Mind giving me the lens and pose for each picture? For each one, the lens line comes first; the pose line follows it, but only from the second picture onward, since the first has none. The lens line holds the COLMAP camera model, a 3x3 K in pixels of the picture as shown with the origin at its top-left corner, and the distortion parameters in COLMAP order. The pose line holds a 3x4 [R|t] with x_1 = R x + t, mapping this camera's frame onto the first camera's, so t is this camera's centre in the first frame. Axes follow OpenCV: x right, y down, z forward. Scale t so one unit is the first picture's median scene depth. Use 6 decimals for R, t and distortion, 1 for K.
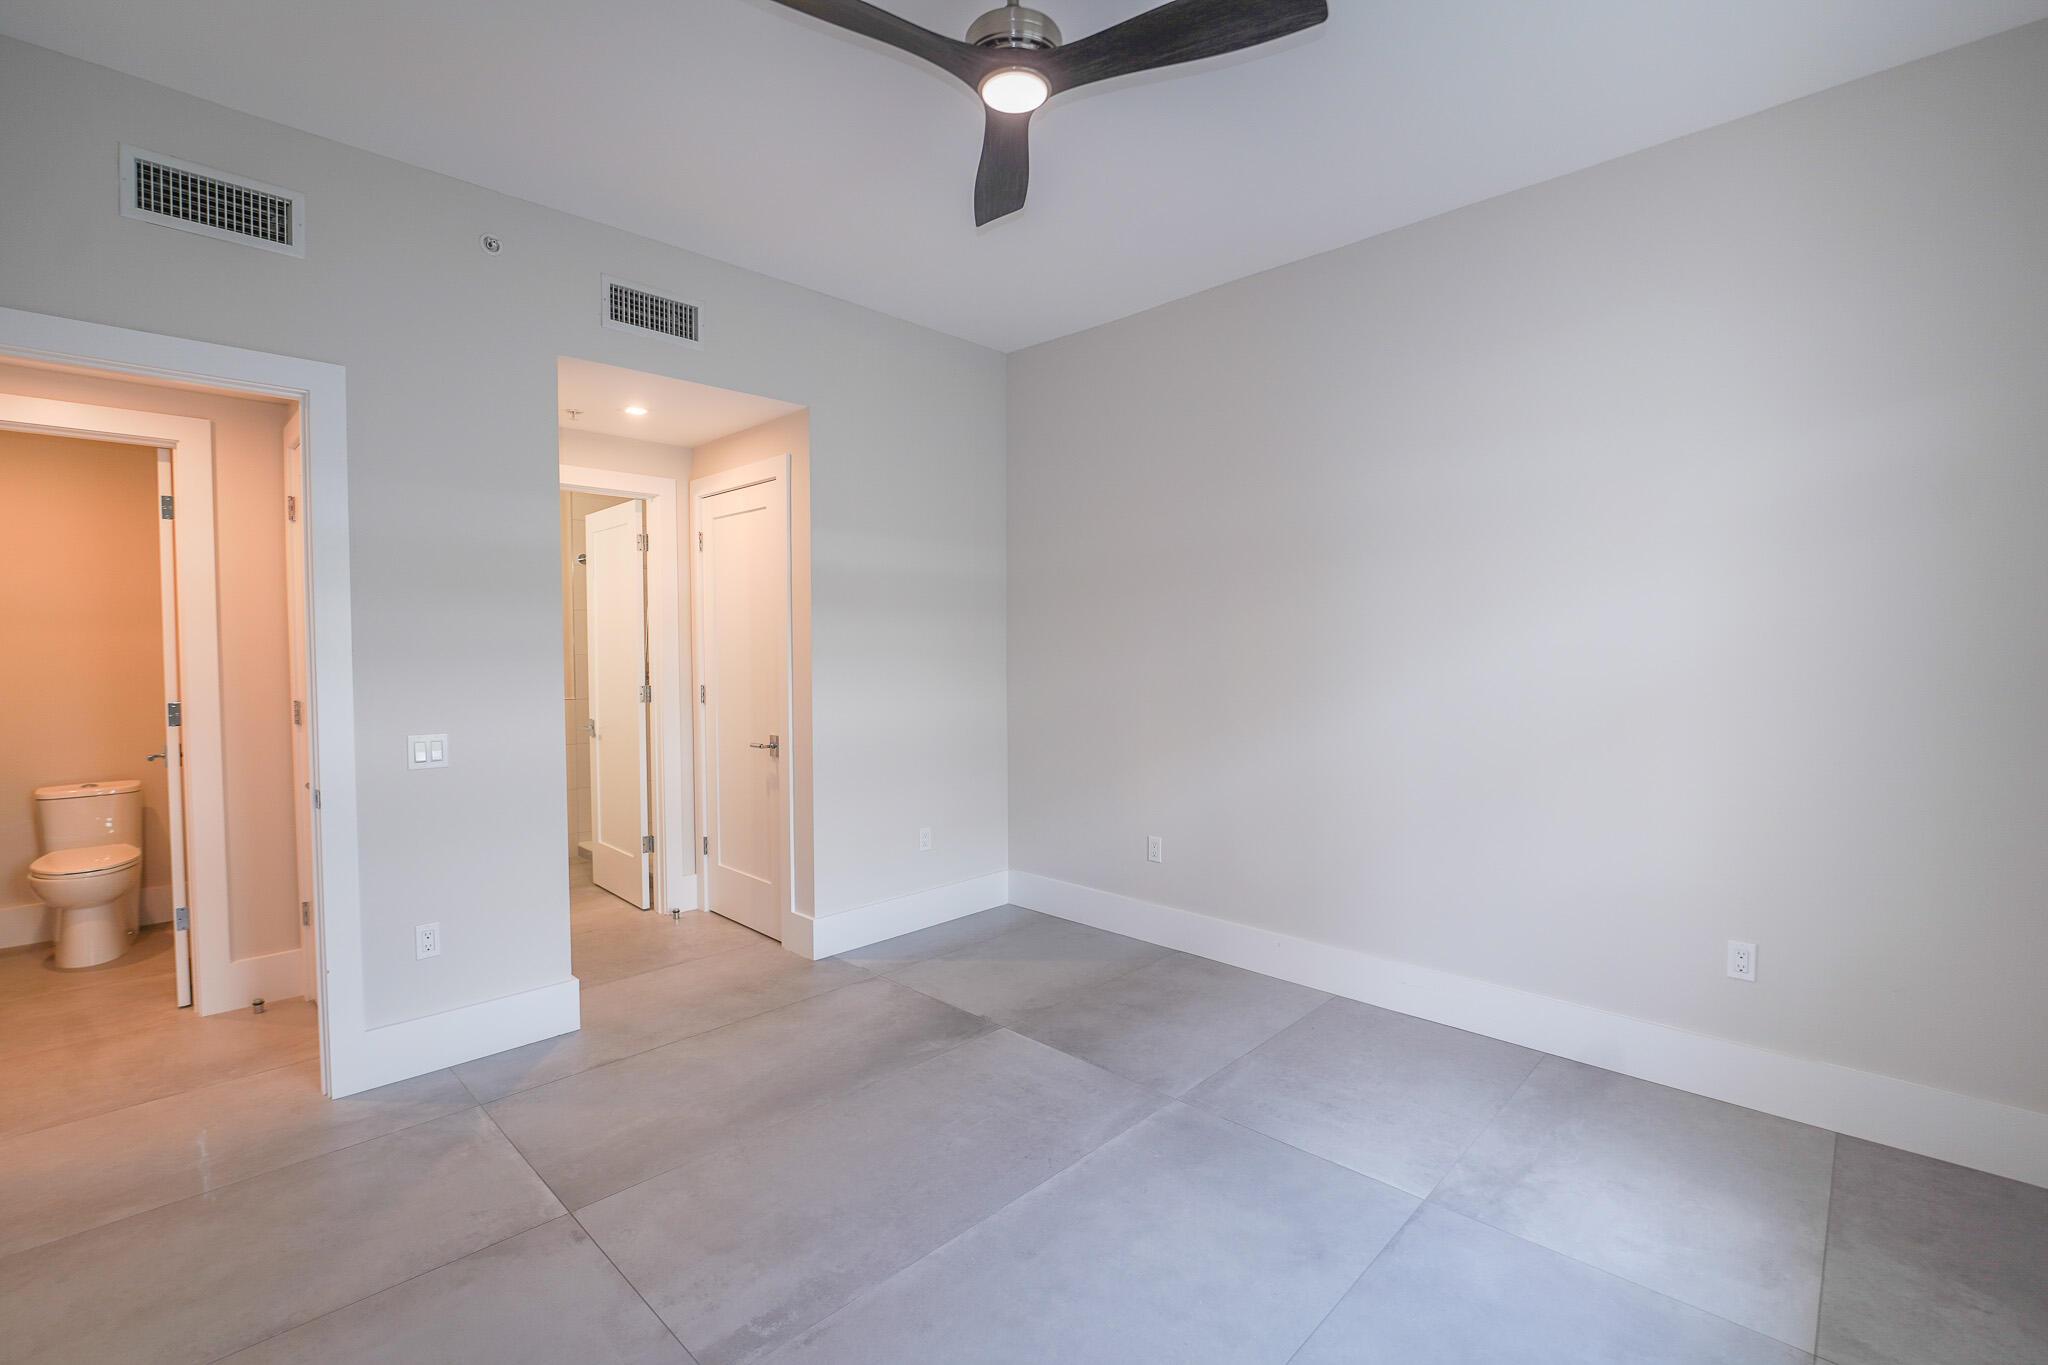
lens RADIAL K [[903.8, 0, 1026.9], [0, 903.8, 692.0], [0, 0, 1]] dist [-0.031234, -0.000308]
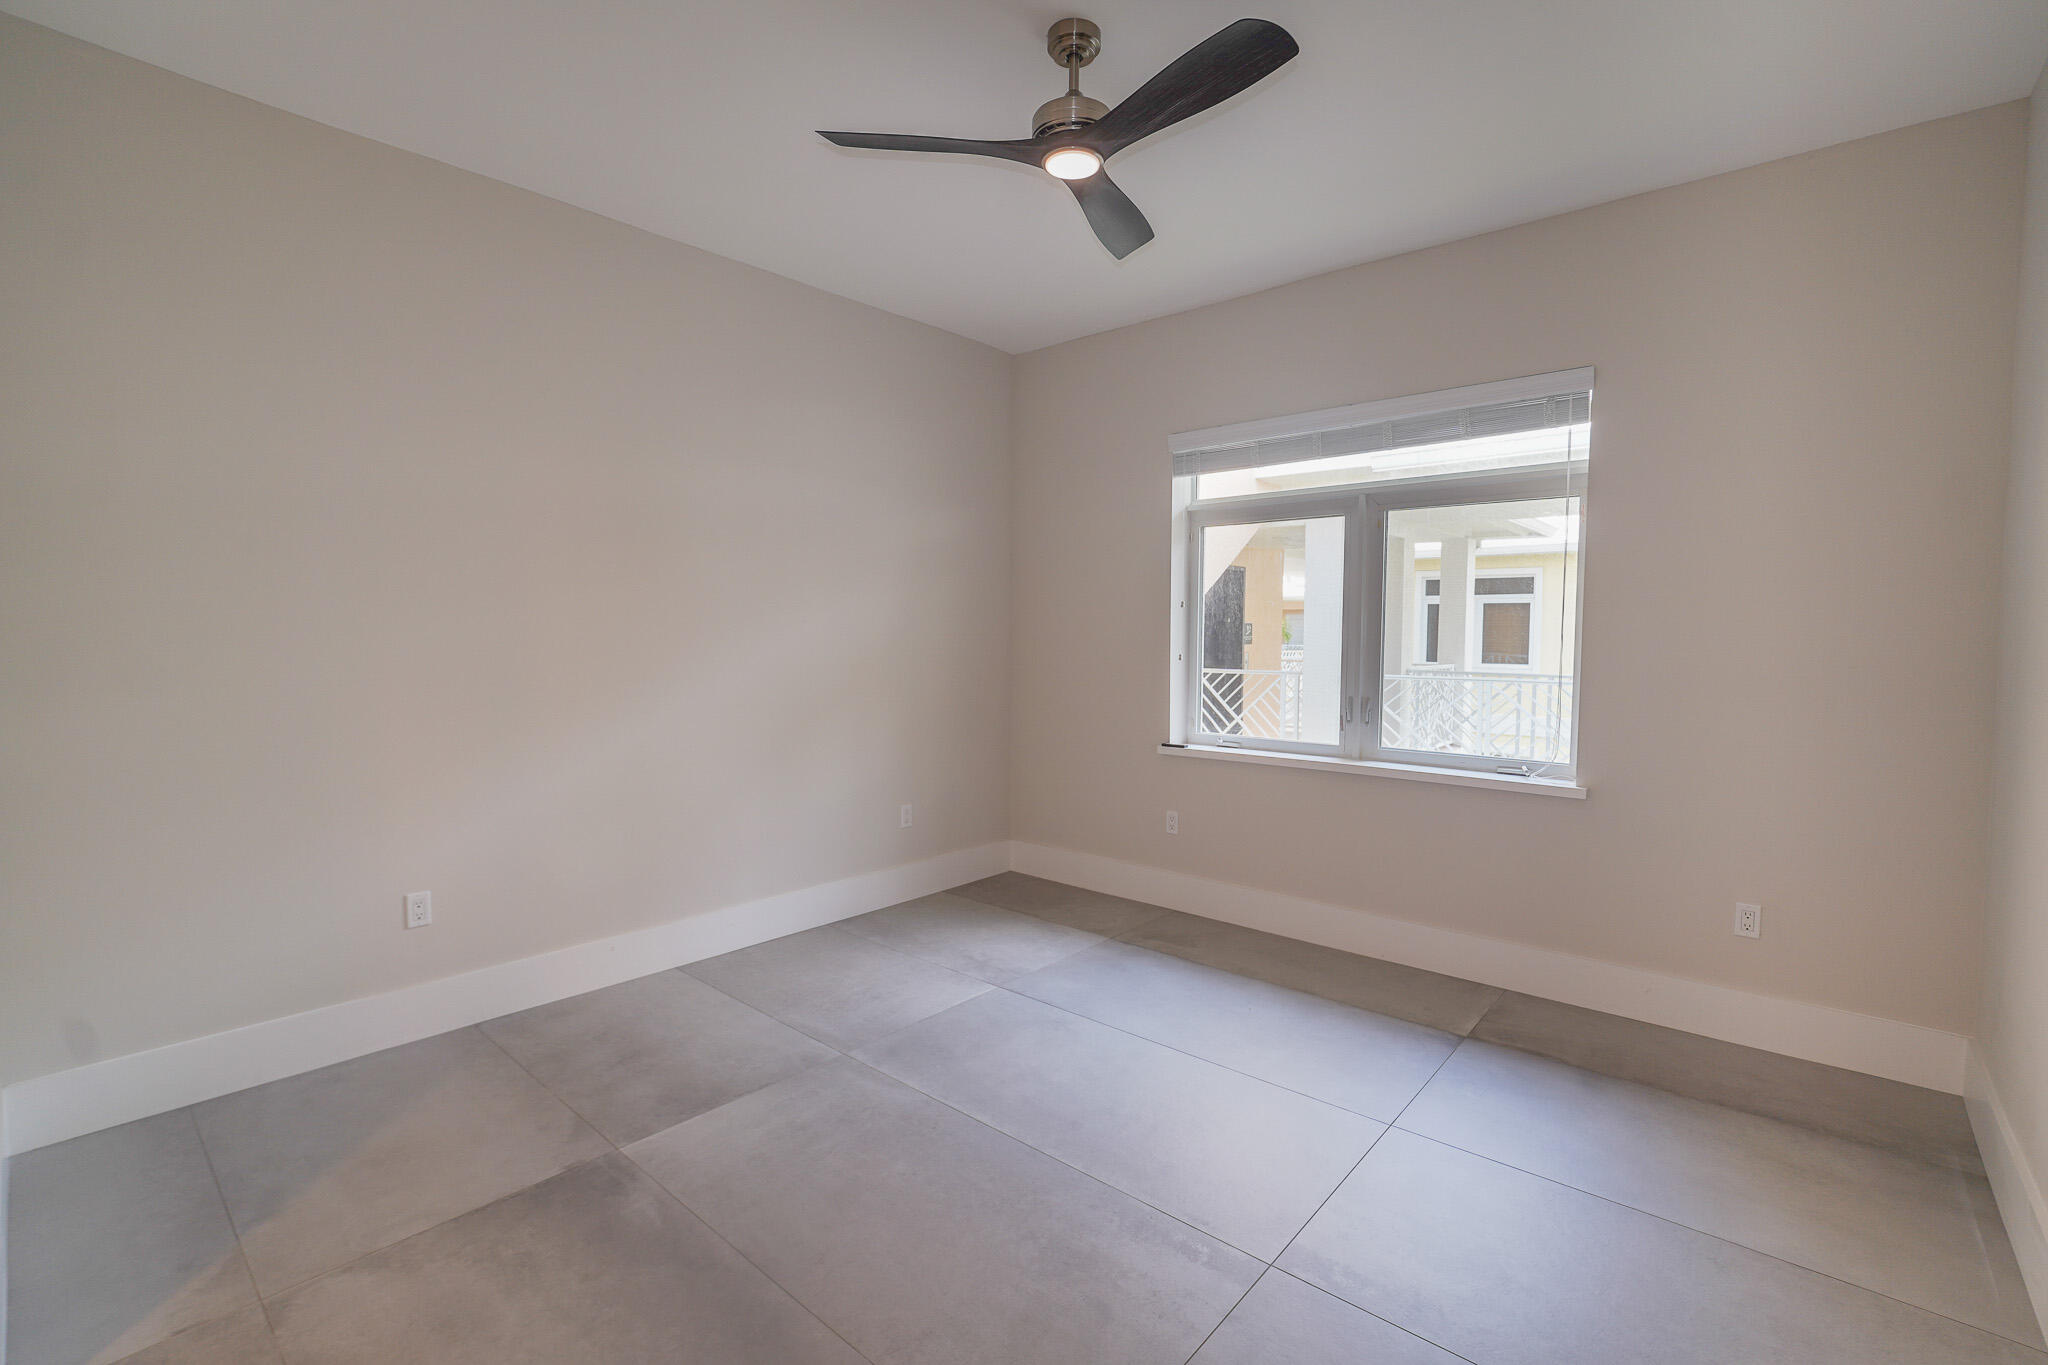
lens RADIAL K [[888.0, 0, 1031.4], [0, 888.0, 675.1], [0, 0, 1]] dist [-0.010818, -0.000009]
pose [[-0.043875, -0.050863, 0.997741, -0.774261], [0.042452, 0.997706, 0.052728, -0.042024], [-0.998135, 0.044670, -0.041615, 0.699253]]
